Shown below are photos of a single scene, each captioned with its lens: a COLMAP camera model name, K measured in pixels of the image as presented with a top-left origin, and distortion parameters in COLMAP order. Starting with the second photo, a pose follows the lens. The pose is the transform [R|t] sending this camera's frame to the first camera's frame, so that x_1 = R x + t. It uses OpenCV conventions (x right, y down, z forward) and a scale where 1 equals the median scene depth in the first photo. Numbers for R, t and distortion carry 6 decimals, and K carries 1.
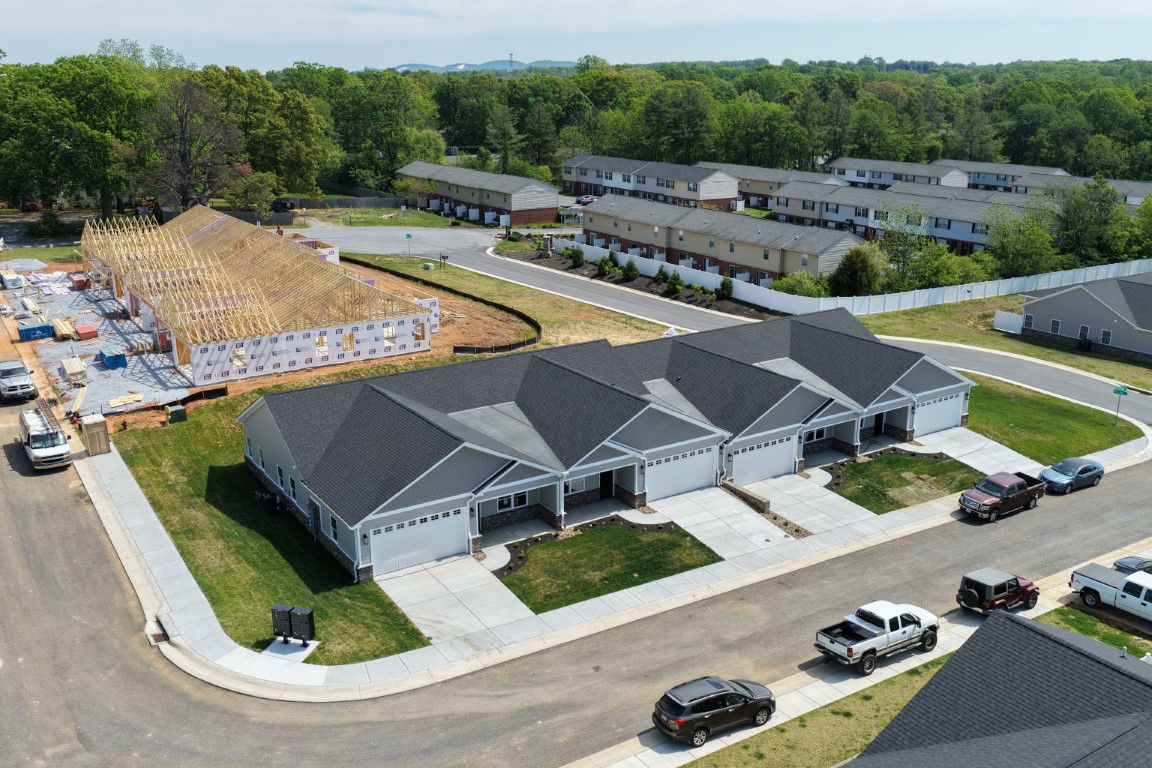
lens RADIAL K [[1033.3, 0, 582.8], [0, 1033.3, 381.2], [0, 0, 1]] dist [-0.014343, 0.035227]
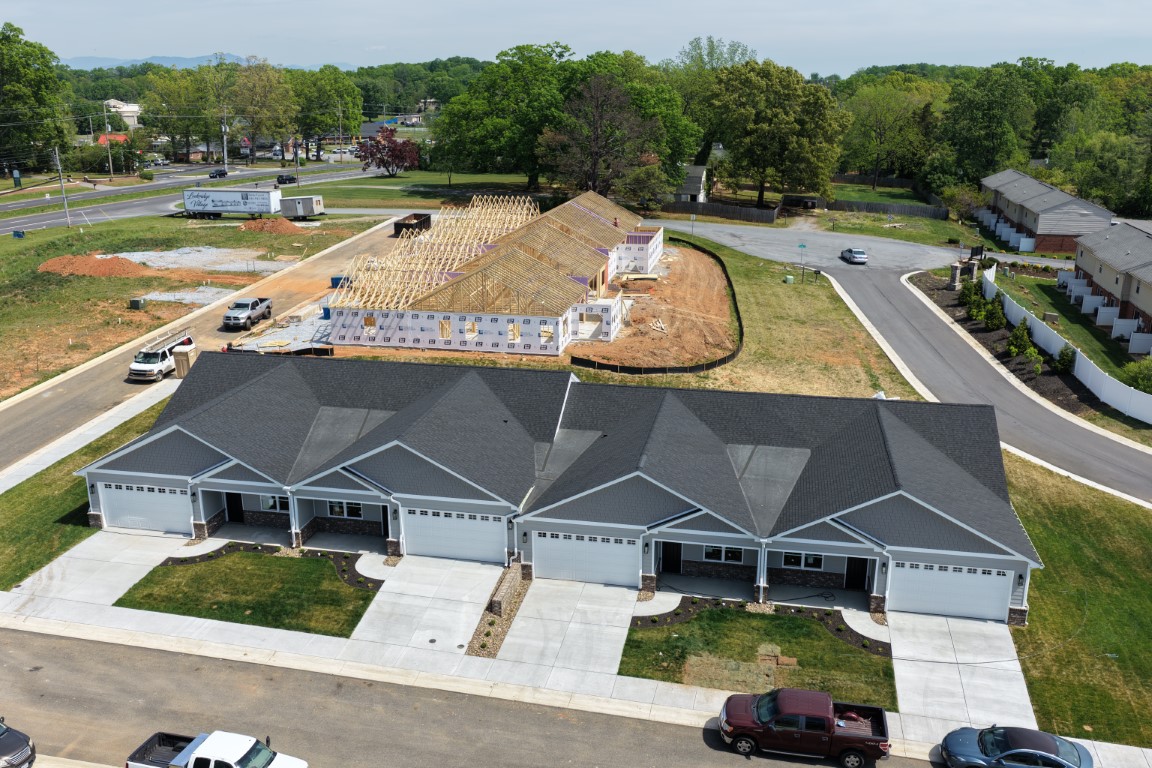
lens RADIAL K [[1033.3, 0, 578.2], [0, 1033.3, 388.3], [0, 0, 1]] dist [-0.014343, 0.035227]
pose [[0.710276, 0.204657, -0.673515, 0.655591], [-0.199954, 0.976048, 0.085719, -0.110595], [0.674927, 0.073788, 0.734186, 0.410819]]
